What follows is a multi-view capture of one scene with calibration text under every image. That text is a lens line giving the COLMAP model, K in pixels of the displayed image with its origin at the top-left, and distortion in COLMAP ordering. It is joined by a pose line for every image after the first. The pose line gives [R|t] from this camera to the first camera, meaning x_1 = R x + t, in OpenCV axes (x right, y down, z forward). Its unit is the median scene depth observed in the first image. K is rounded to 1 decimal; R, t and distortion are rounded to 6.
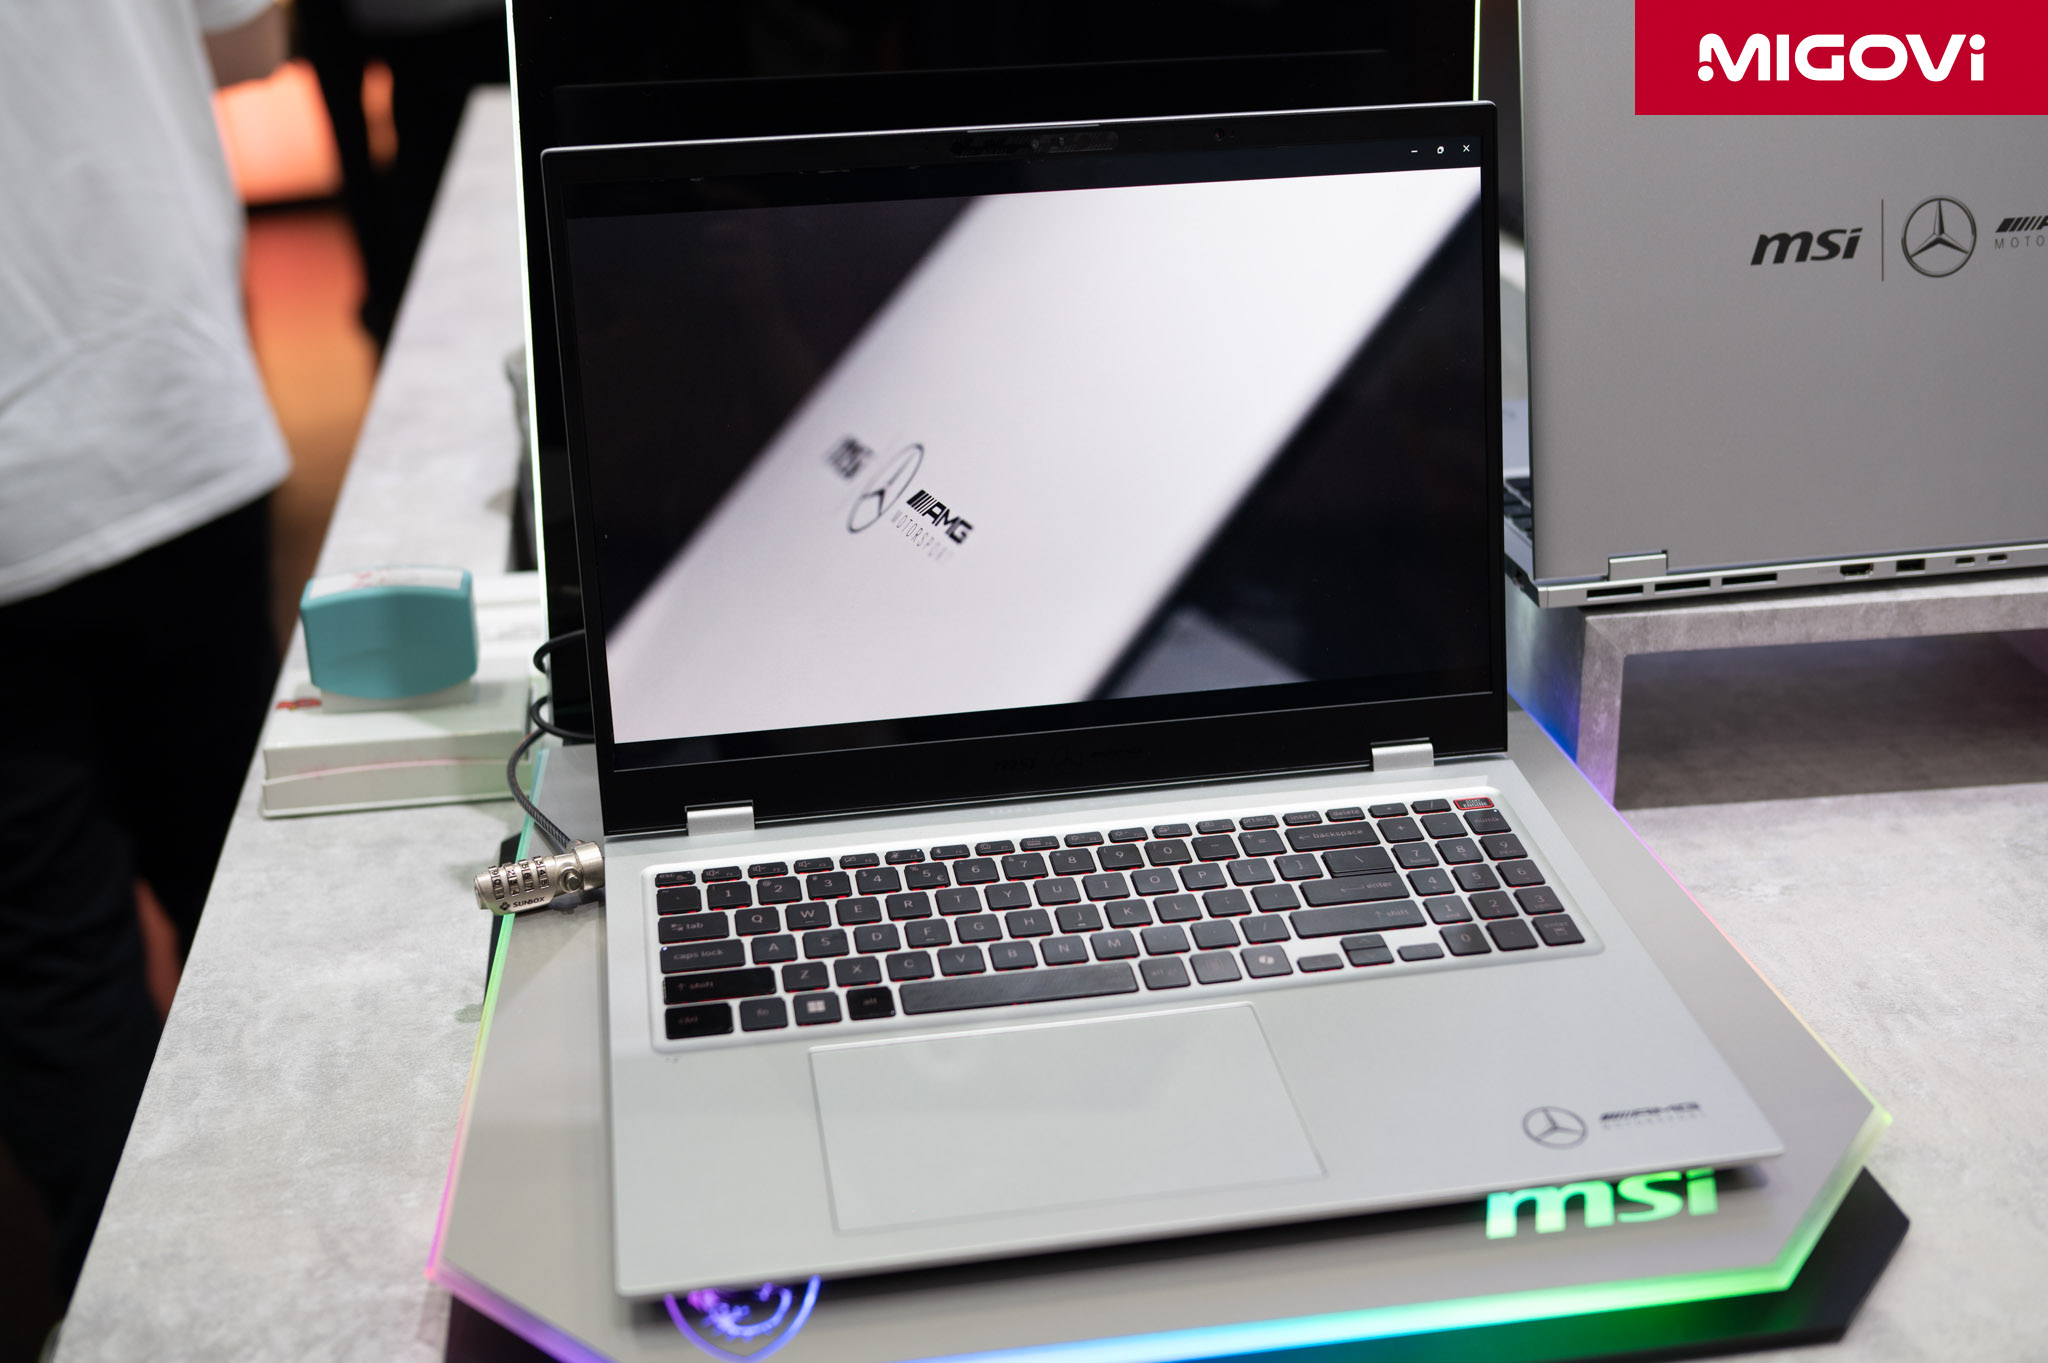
lens RADIAL K [[2351.4, 0, 1024.0], [0, 2351.4, 681.5], [0, 0, 1]] dist [0.004960, 0.021426]
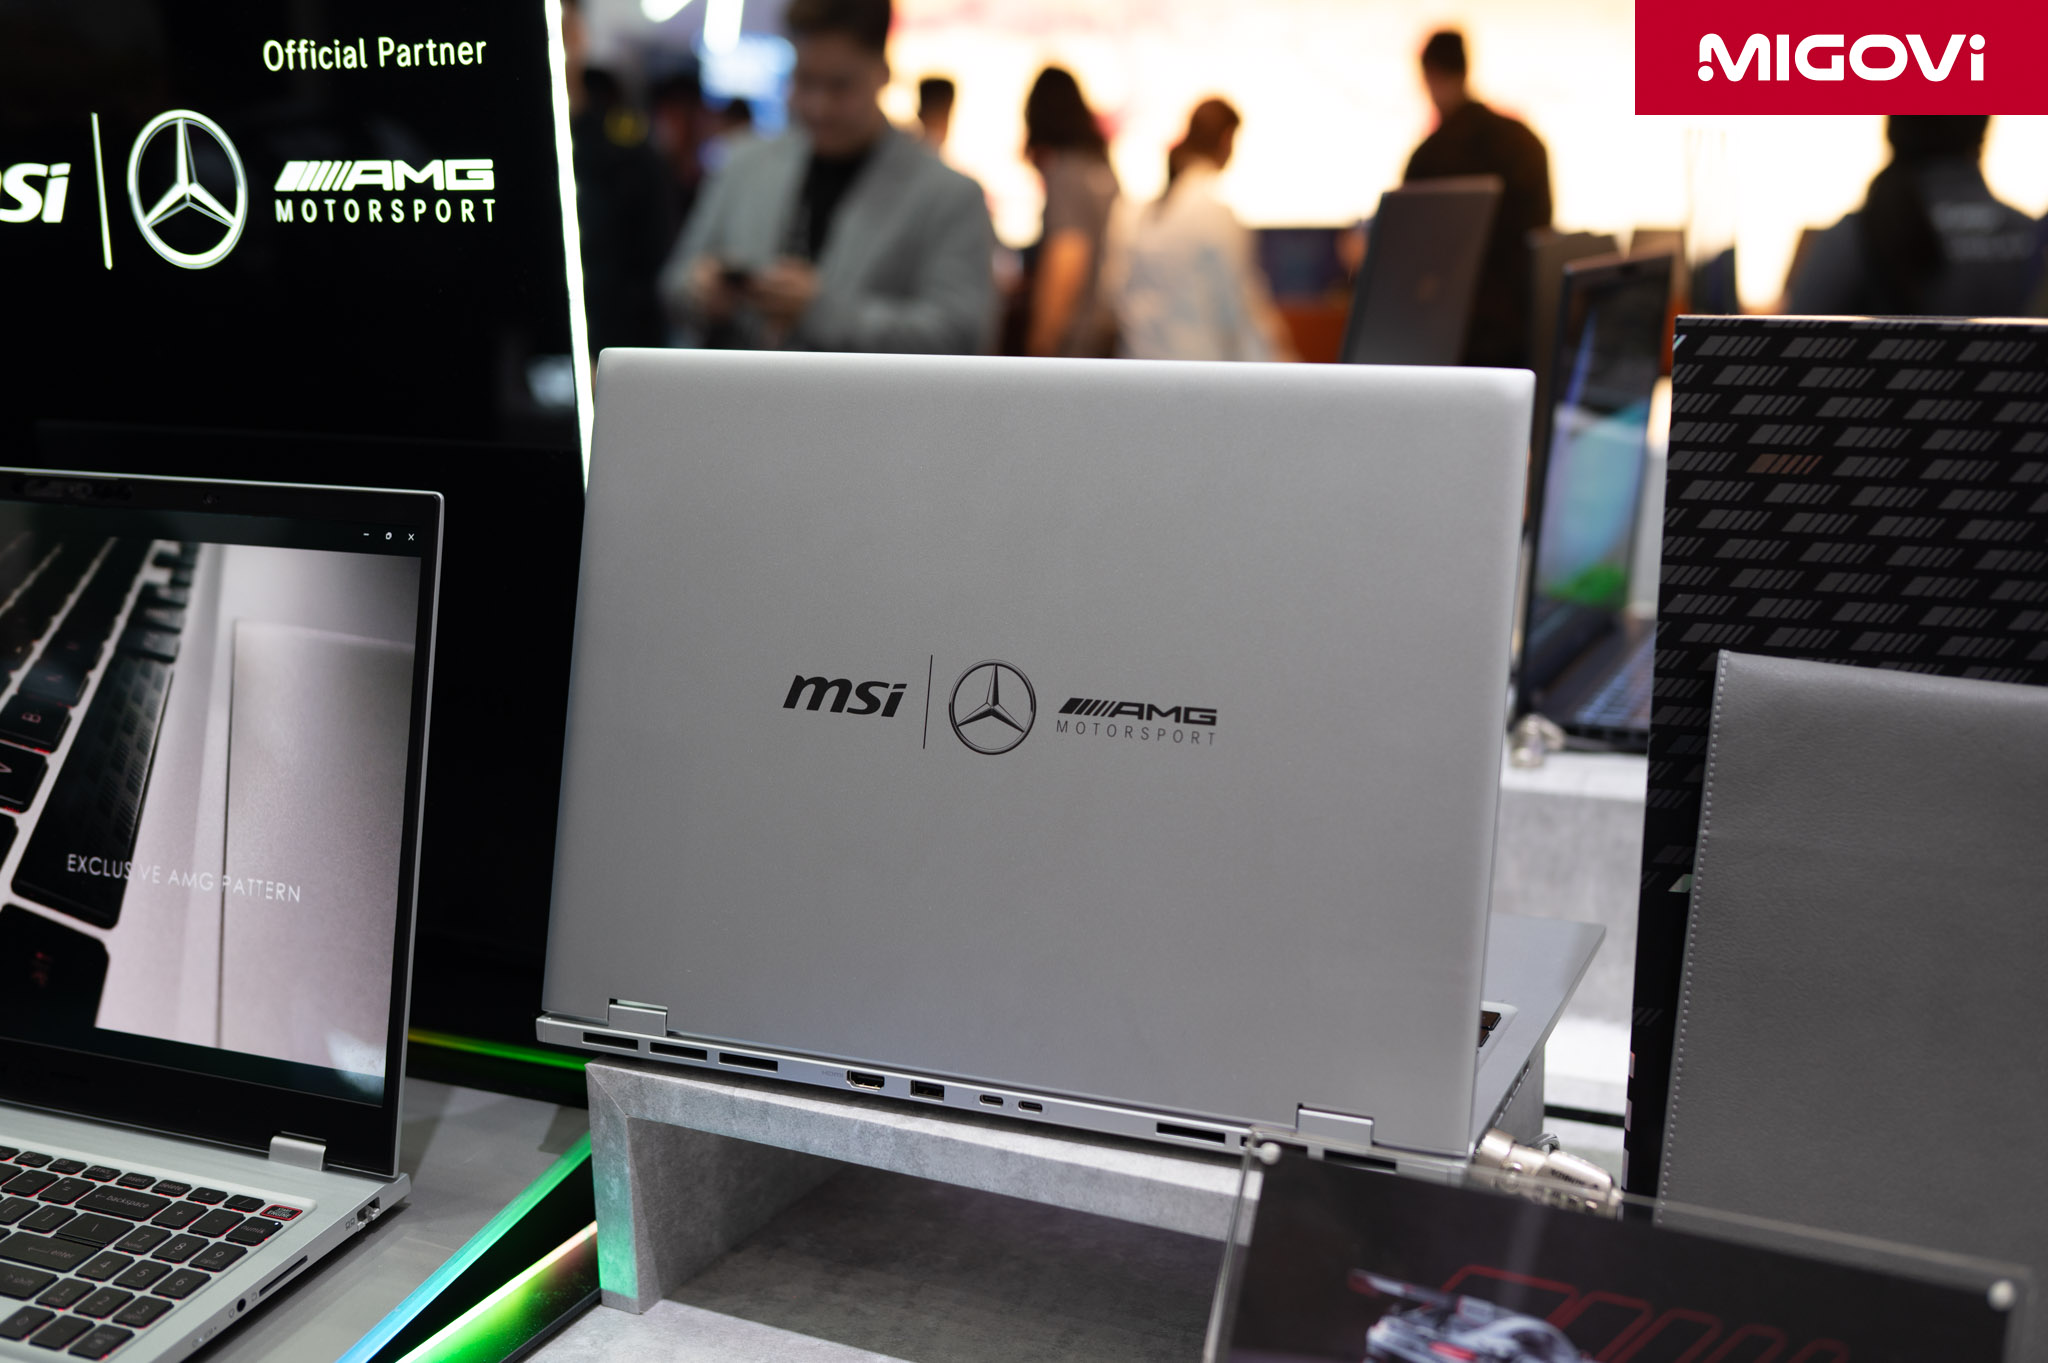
lens RADIAL K [[2351.4, 0, 1024.0], [0, 2351.4, 681.5], [0, 0, 1]] dist [0.004960, 0.021426]
pose [[0.834628, 0.129062, -0.535480, 0.848214], [-0.222719, 0.968220, -0.113779, -0.104277], [0.503778, 0.214225, 0.836848, 0.296983]]
